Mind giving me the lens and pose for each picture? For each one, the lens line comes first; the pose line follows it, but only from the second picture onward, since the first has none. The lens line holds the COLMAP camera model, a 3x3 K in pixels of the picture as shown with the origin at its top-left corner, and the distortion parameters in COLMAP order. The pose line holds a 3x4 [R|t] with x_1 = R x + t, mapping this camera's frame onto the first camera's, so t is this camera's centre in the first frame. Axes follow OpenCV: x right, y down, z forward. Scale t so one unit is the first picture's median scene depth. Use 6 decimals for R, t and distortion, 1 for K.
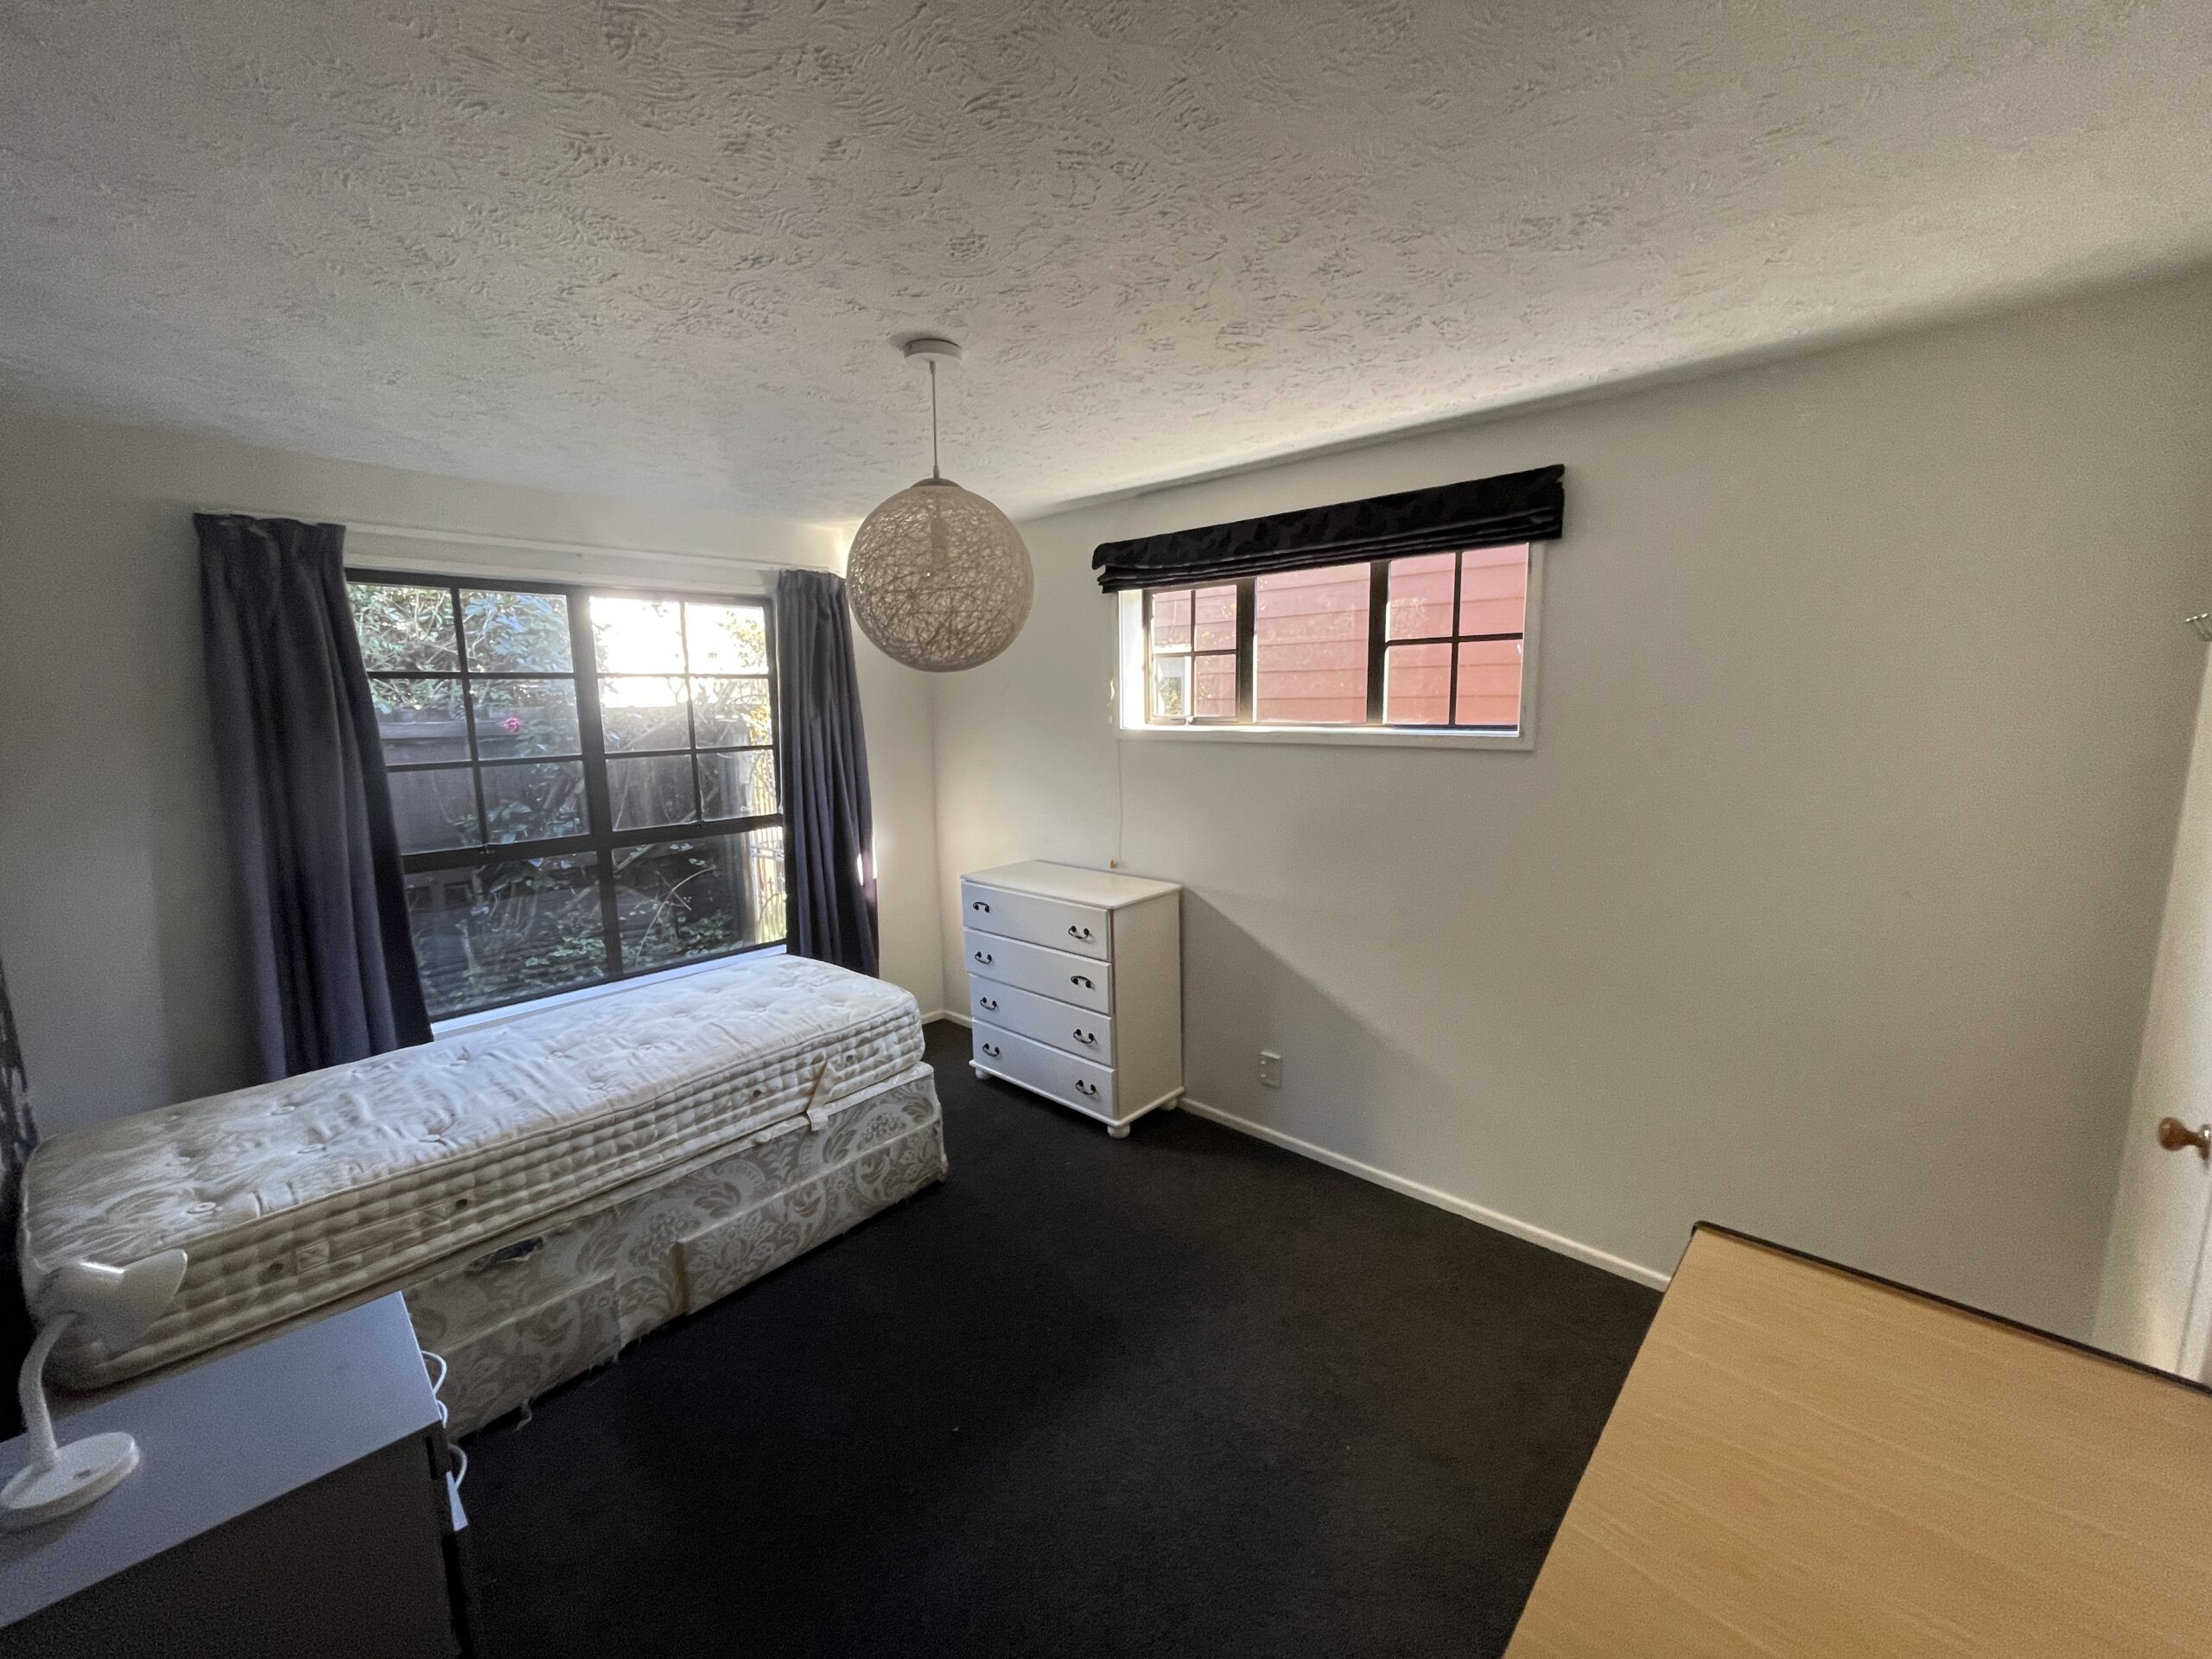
lens RADIAL K [[889.0, 0, 1100.6], [0, 889.0, 845.0], [0, 0, 1]] dist [-0.011624, 0.001065]
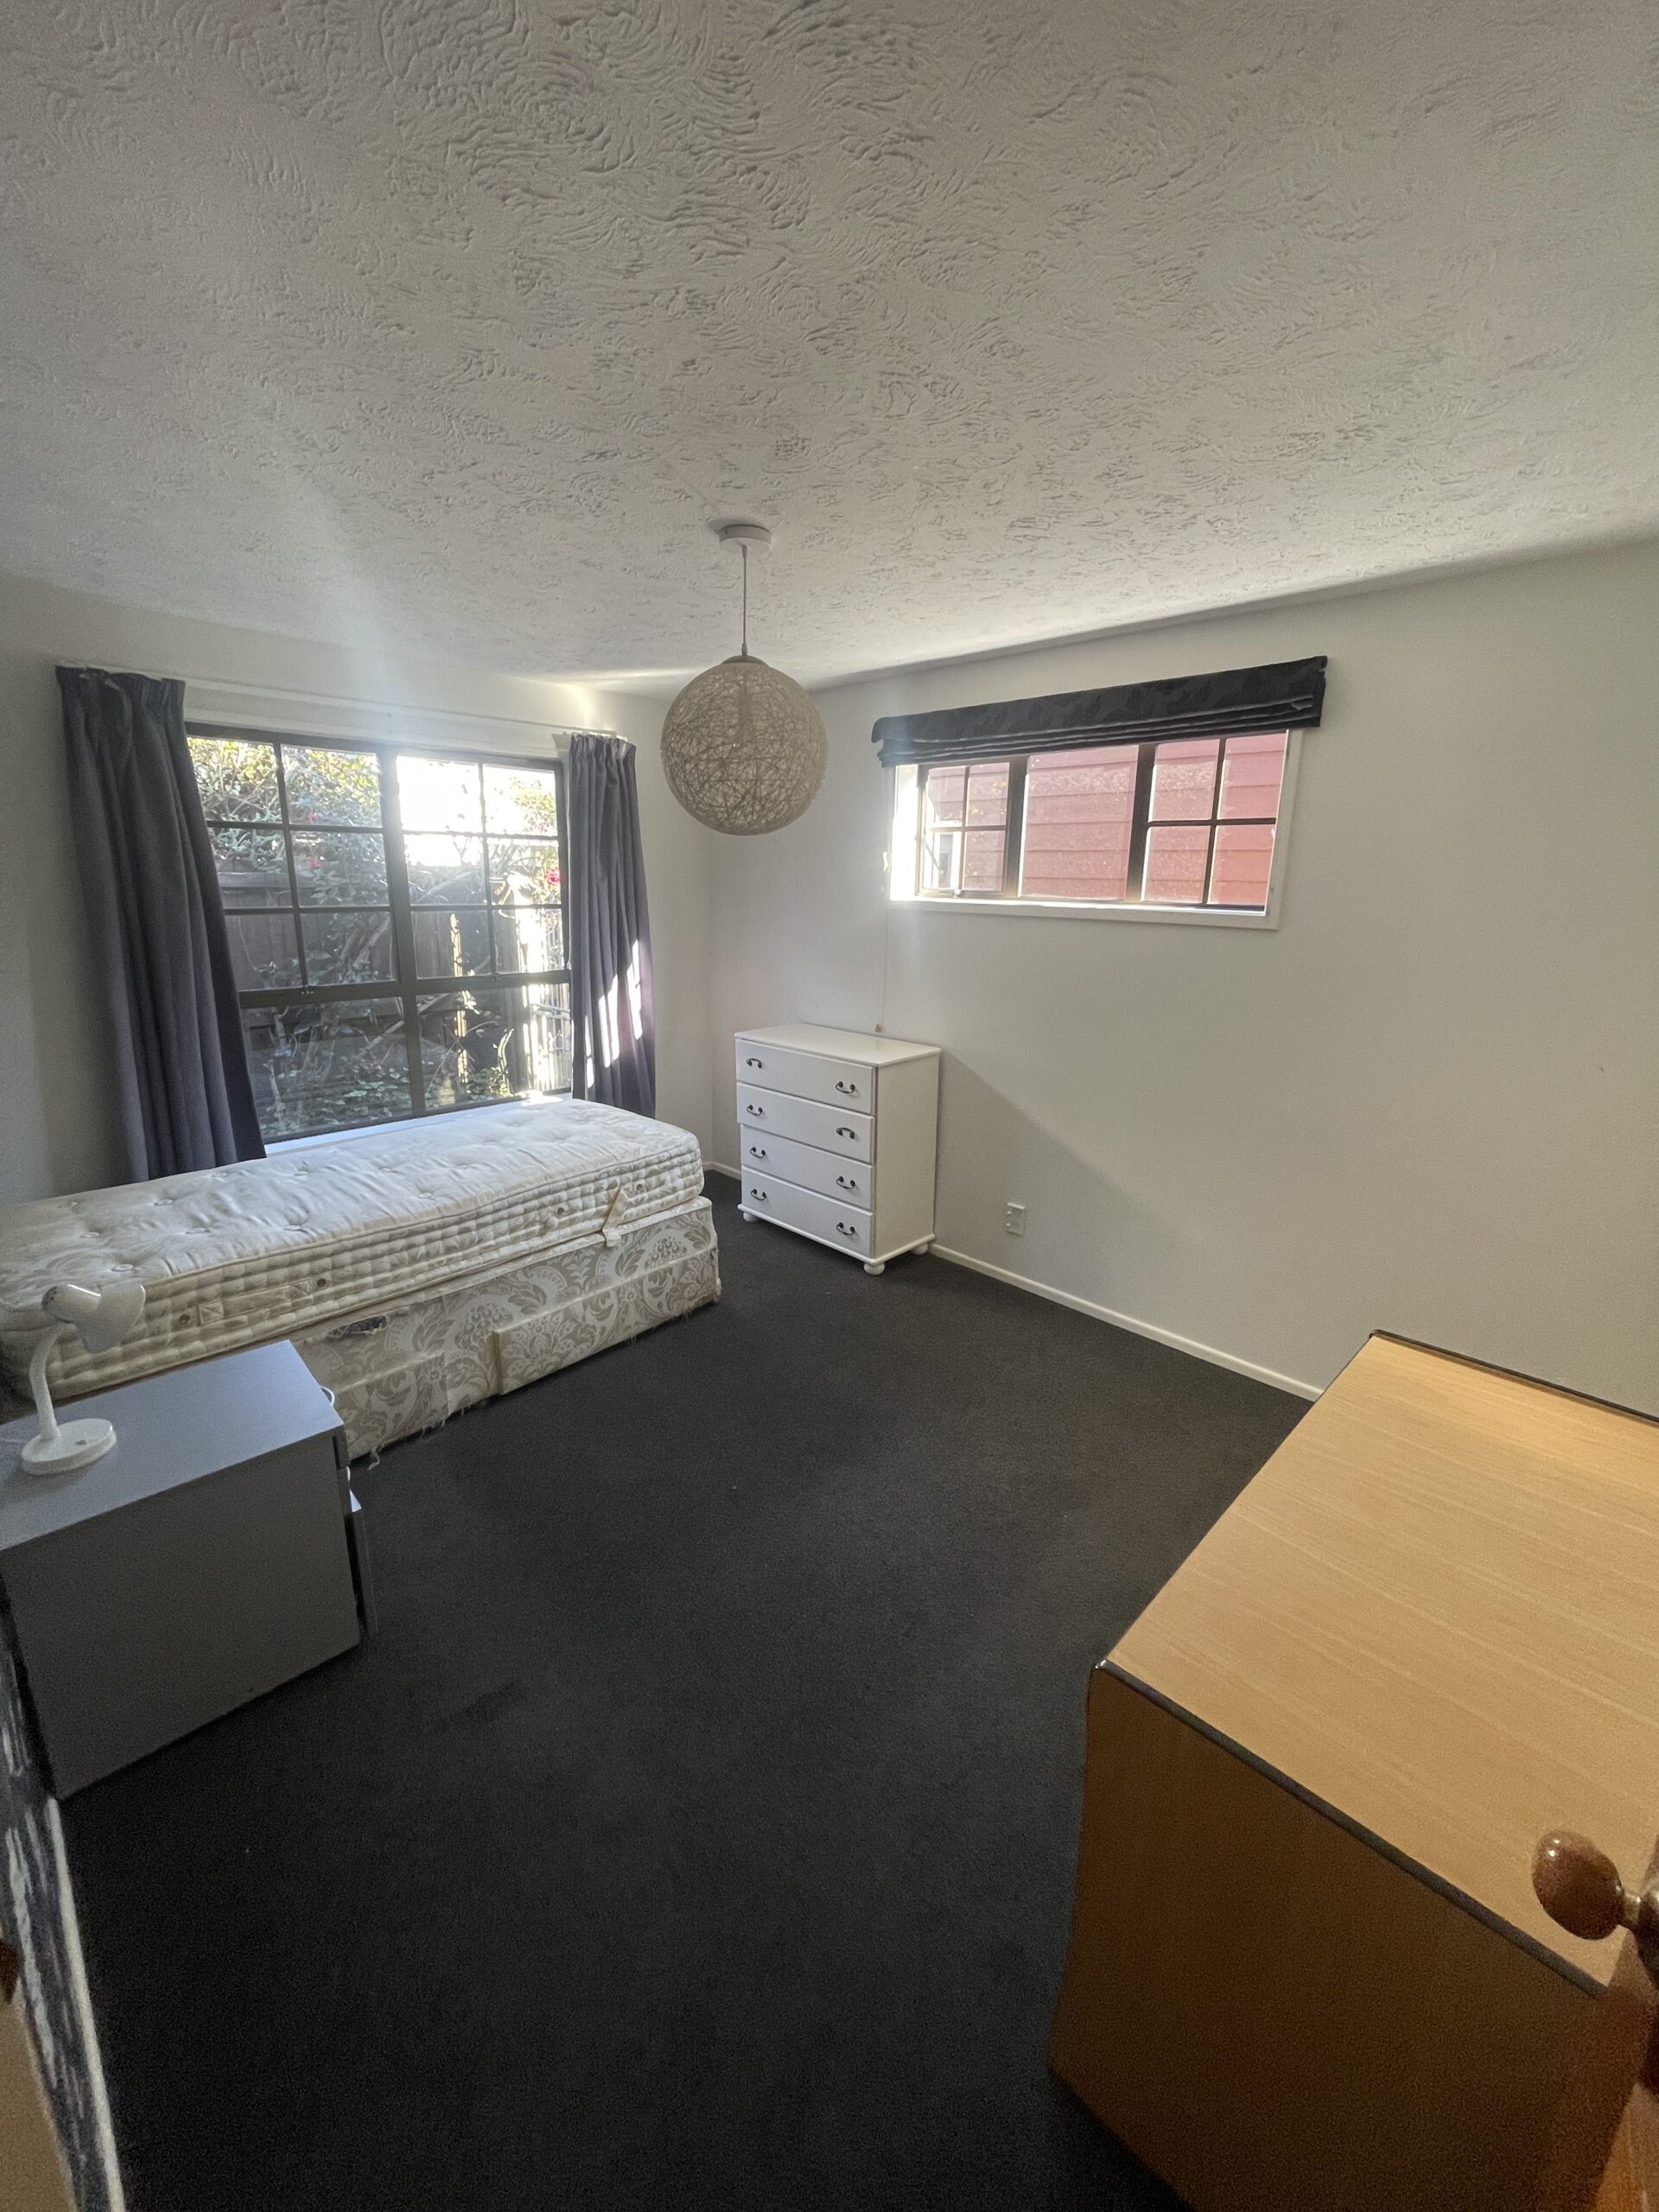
lens RADIAL K [[889.0, 0, 827.3], [0, 889.0, 1104.5], [0, 0, 1]] dist [-0.011624, 0.001065]
pose [[0.998836, 0.040882, -0.025601, -0.024403], [-0.038465, 0.995315, 0.088703, 0.032179], [0.029107, -0.087615, 0.995729, -0.113941]]
